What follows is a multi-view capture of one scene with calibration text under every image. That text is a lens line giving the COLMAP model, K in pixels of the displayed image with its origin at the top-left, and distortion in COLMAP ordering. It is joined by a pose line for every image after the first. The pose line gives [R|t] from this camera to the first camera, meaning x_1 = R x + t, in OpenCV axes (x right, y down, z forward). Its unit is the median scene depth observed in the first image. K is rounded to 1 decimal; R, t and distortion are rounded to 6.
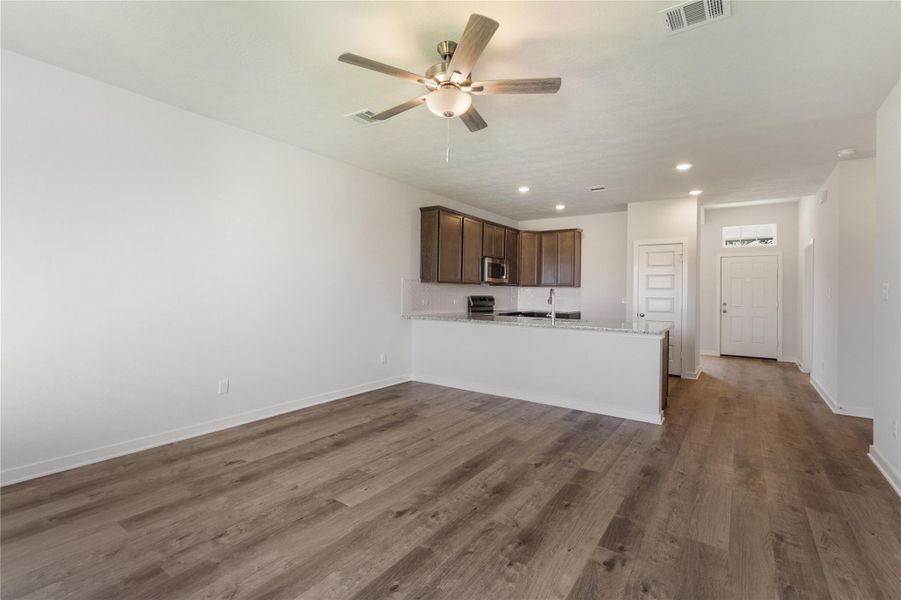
lens RADIAL K [[409.2, 0, 454.7], [0, 409.2, 296.7], [0, 0, 1]] dist [0.000559, -0.000128]
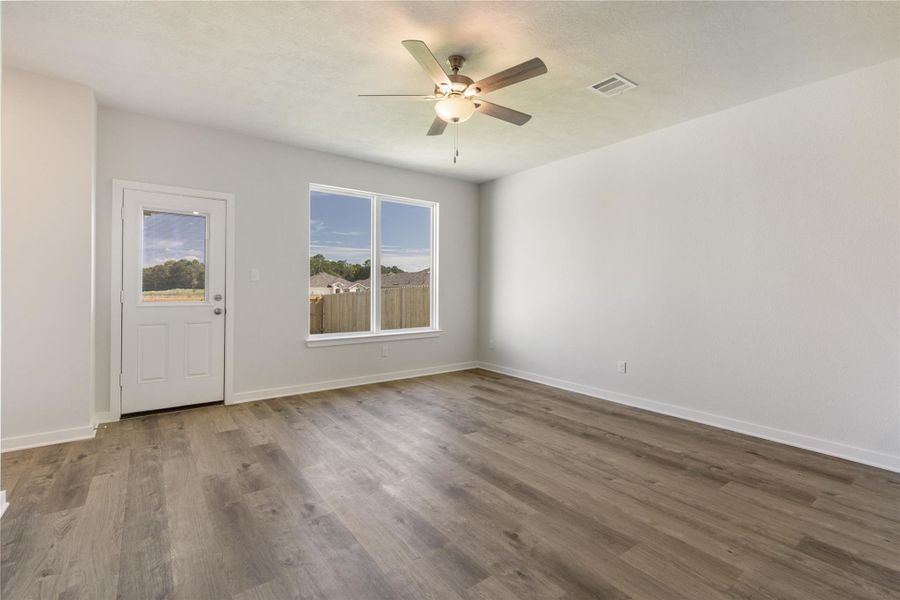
lens RADIAL K [[408.7, 0, 454.2], [0, 408.7, 296.7], [0, 0, 1]] dist [0.000559, -0.000128]
pose [[-0.306808, 0.007510, -0.951742, 0.824365], [-0.023648, 0.999600, 0.015511, 0.009833], [0.951478, 0.027266, -0.306508, 1.048069]]
